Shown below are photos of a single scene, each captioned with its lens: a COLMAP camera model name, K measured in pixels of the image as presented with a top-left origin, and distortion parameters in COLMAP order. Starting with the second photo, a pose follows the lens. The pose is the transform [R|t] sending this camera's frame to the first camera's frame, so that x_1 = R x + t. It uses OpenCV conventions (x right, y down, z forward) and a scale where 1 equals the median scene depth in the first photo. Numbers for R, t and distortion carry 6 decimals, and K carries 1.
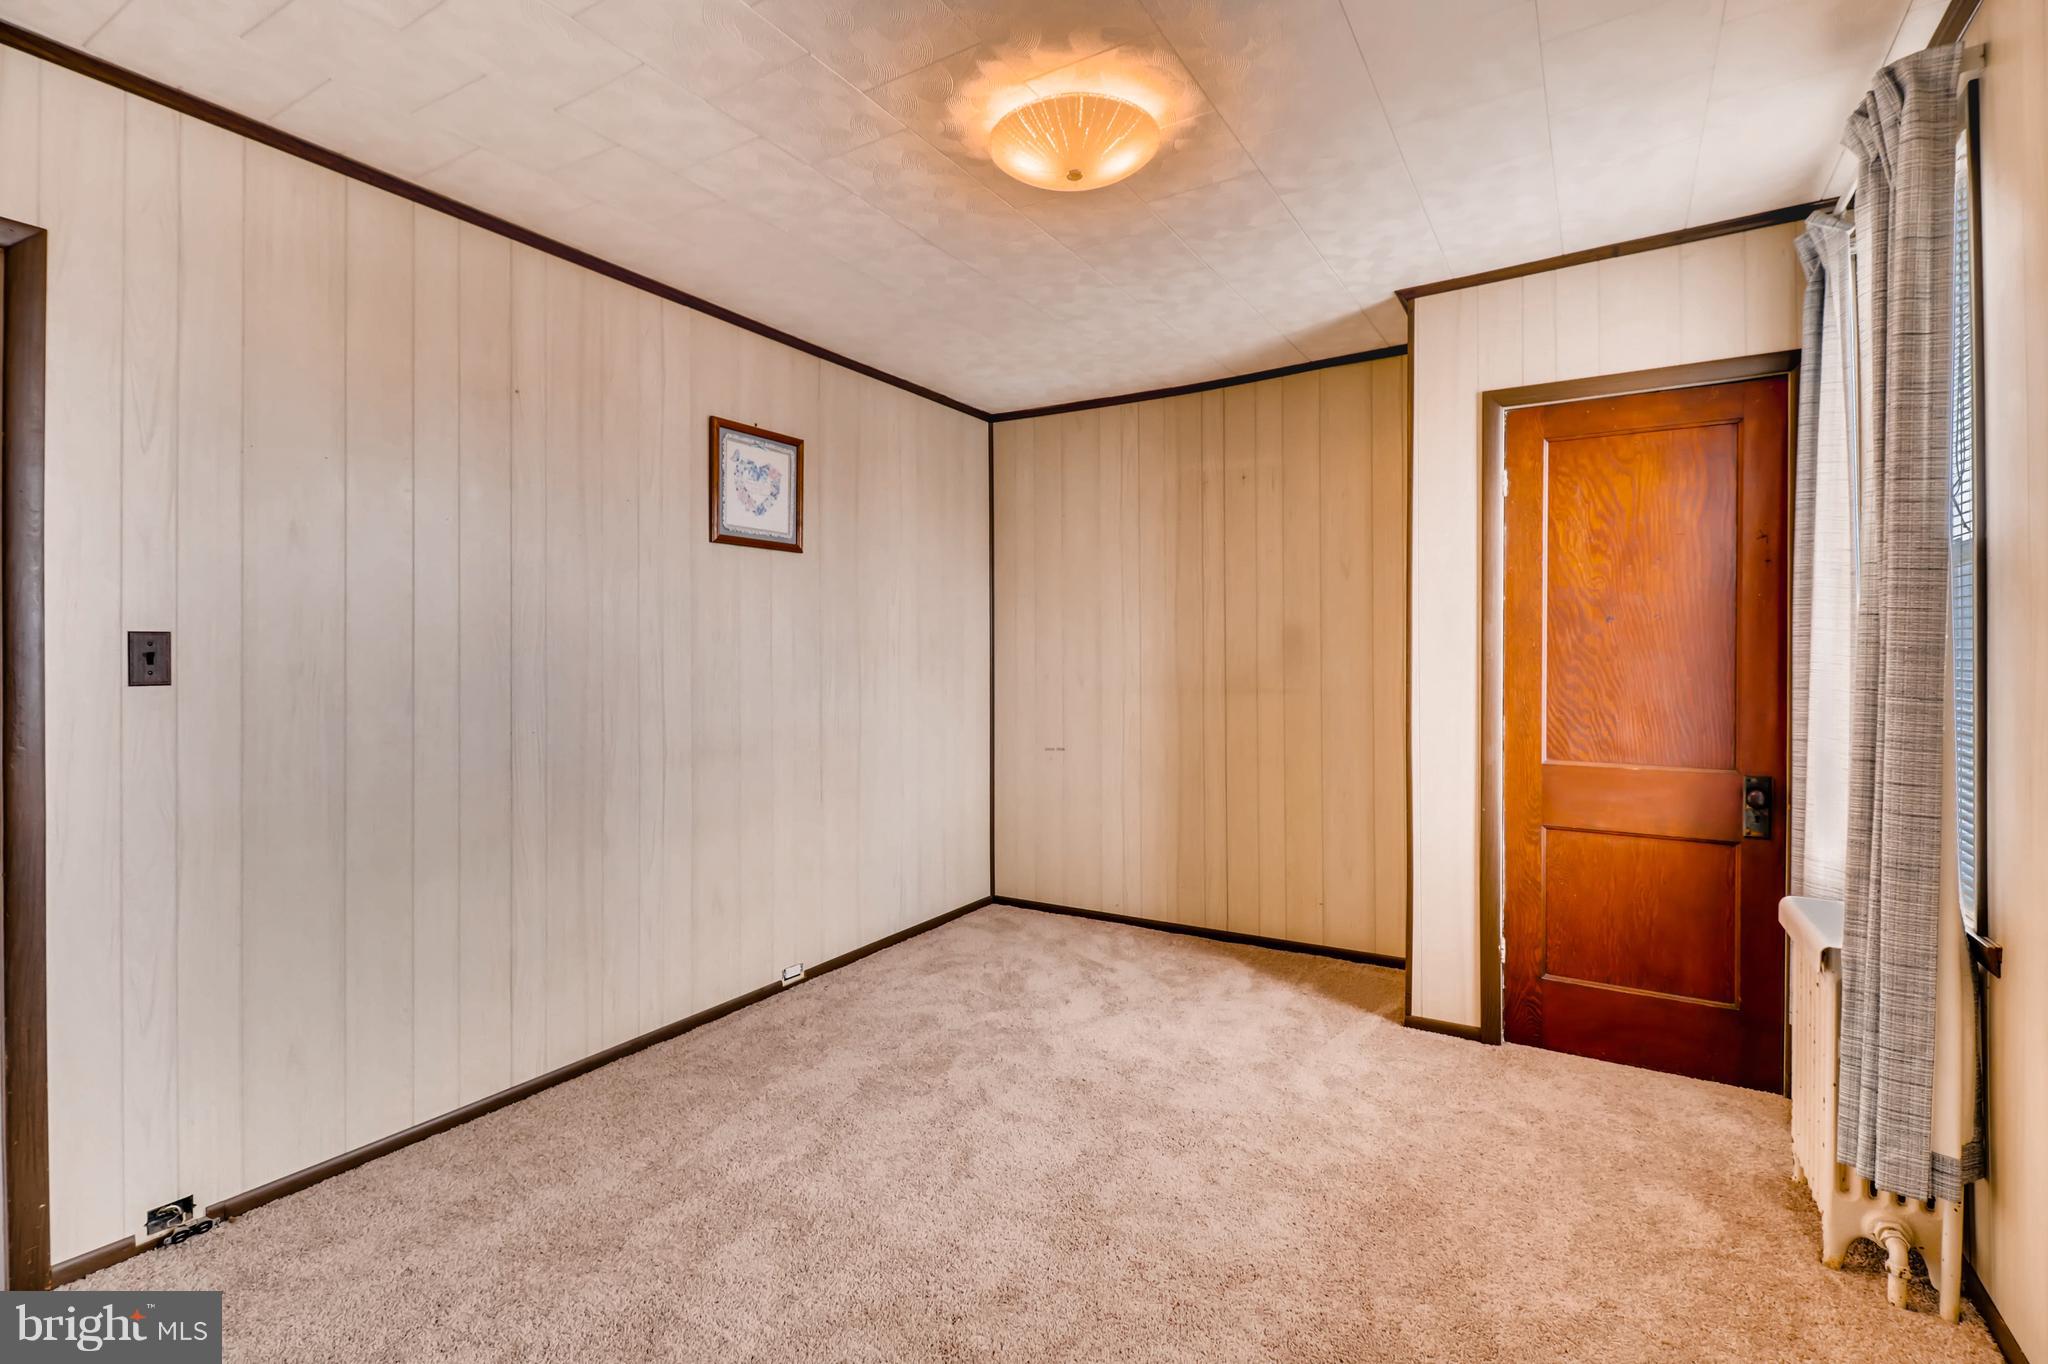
lens RADIAL K [[941.2, 0, 1029.2], [0, 941.2, 666.4], [0, 0, 1]] dist [0.017270, -0.010813]
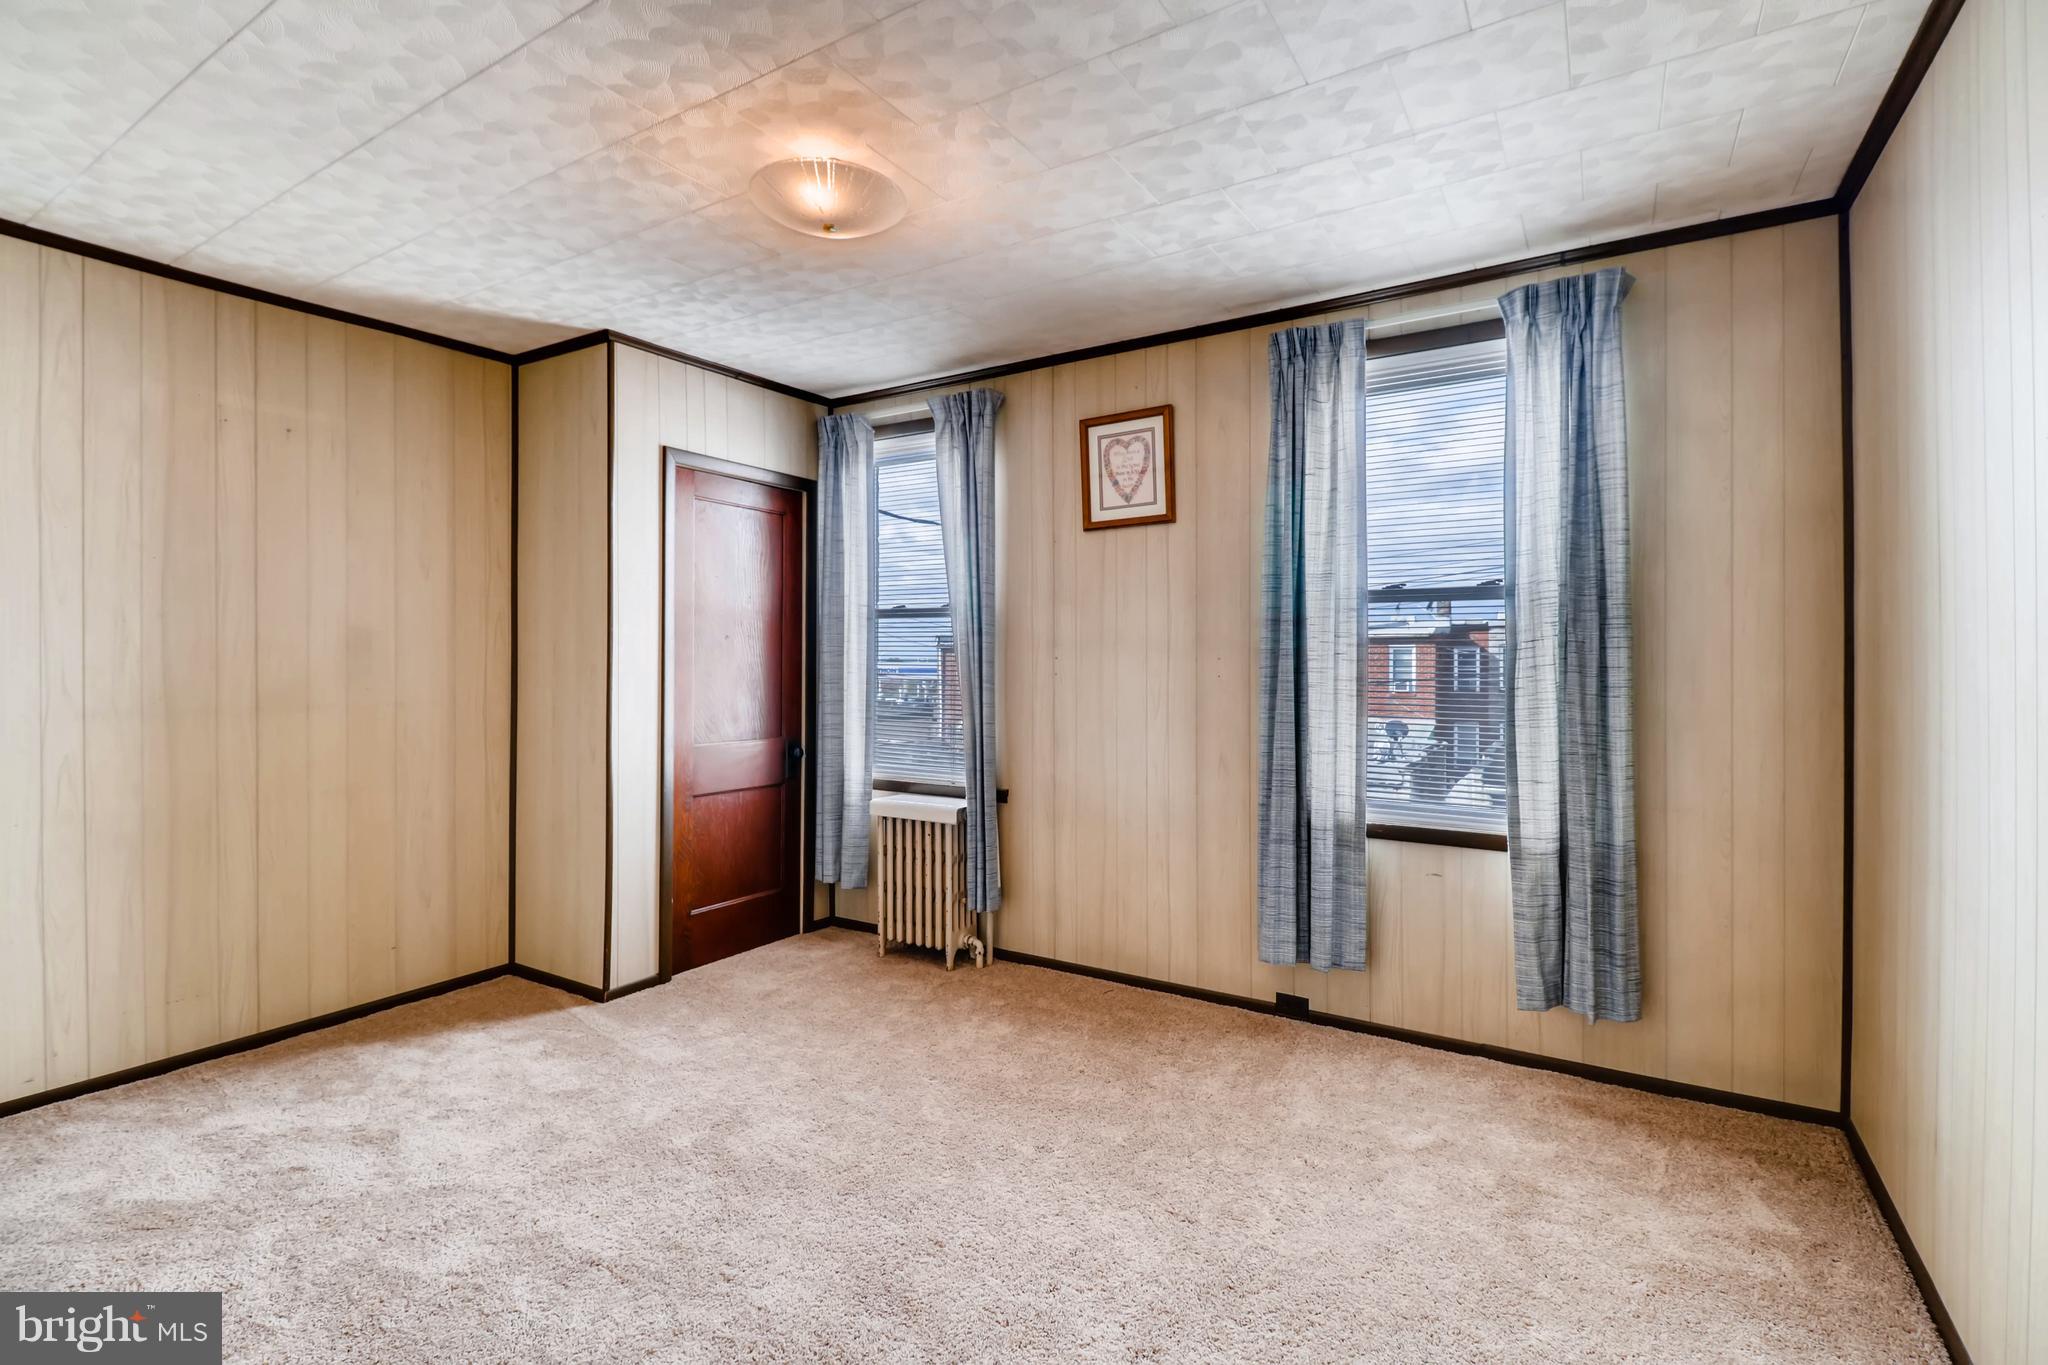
lens RADIAL K [[941.2, 0, 1029.9], [0, 941.2, 676.3], [0, 0, 1]] dist [0.017270, -0.010813]
pose [[-0.009835, -0.011740, 0.999883, -0.612504], [0.003763, 0.999924, 0.011777, -0.009189], [-0.999945, 0.003879, -0.009790, 0.445614]]
